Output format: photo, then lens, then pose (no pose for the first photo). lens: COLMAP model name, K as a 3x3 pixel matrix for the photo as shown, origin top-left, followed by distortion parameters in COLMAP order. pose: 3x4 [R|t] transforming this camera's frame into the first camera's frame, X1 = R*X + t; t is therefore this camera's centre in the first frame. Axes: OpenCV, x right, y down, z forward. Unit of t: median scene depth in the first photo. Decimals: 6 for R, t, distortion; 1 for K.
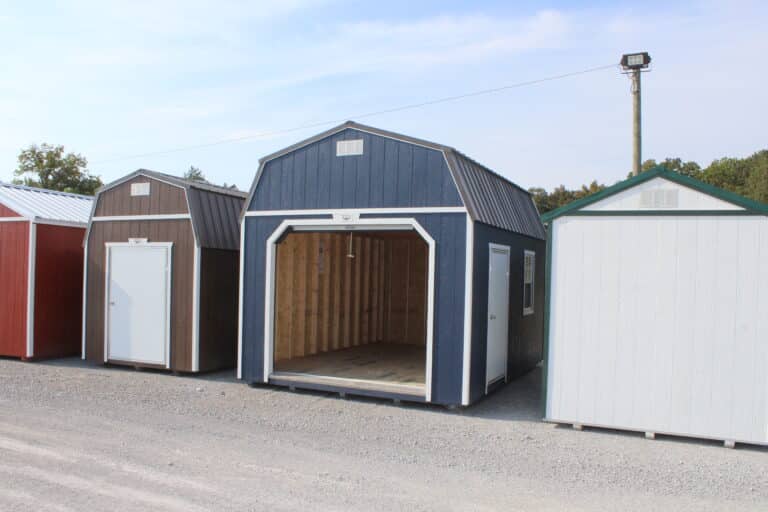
lens RADIAL K [[647.1, 0, 384.0], [0, 647.1, 256.0], [0, 0, 1]] dist [0.003479, 0.000440]
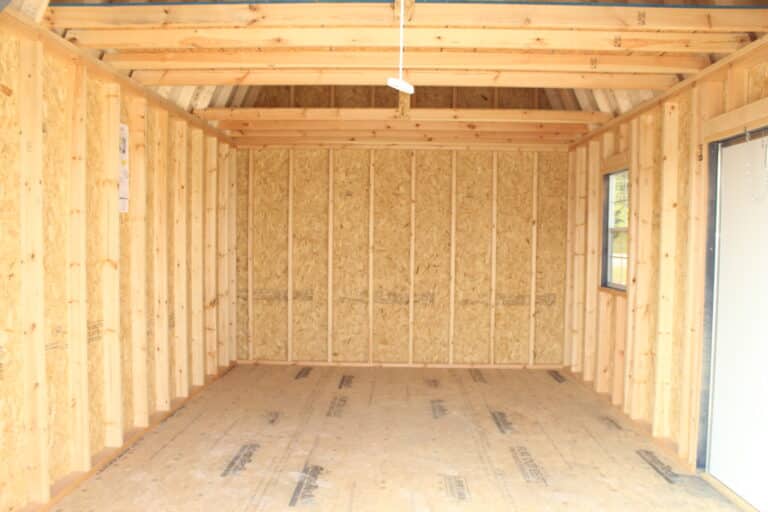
lens RADIAL K [[650.2, 0, 384.0], [0, 650.2, 256.0], [0, 0, 1]] dist [-0.047238, 0.010804]
pose [[0.914806, -0.028699, 0.402872, -0.135911], [0.001429, 0.997696, 0.067827, 0.034869], [-0.403891, -0.061473, 0.912739, 0.784850]]
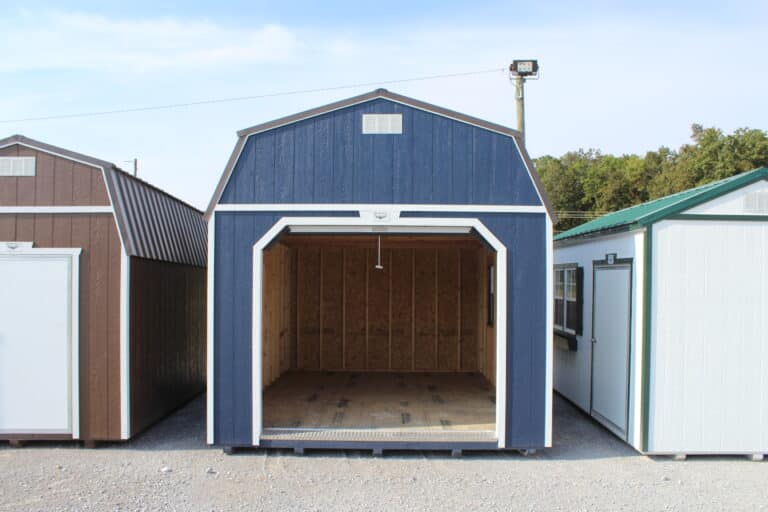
lens RADIAL K [[650.2, 0, 384.0], [0, 650.2, 256.0], [0, 0, 1]] dist [-0.047238, 0.010804]
pose [[0.907877, -0.002288, 0.419230, -0.353690], [0.006496, 0.999942, -0.008611, -0.005818], [-0.419186, 0.010541, 0.907839, 0.296842]]
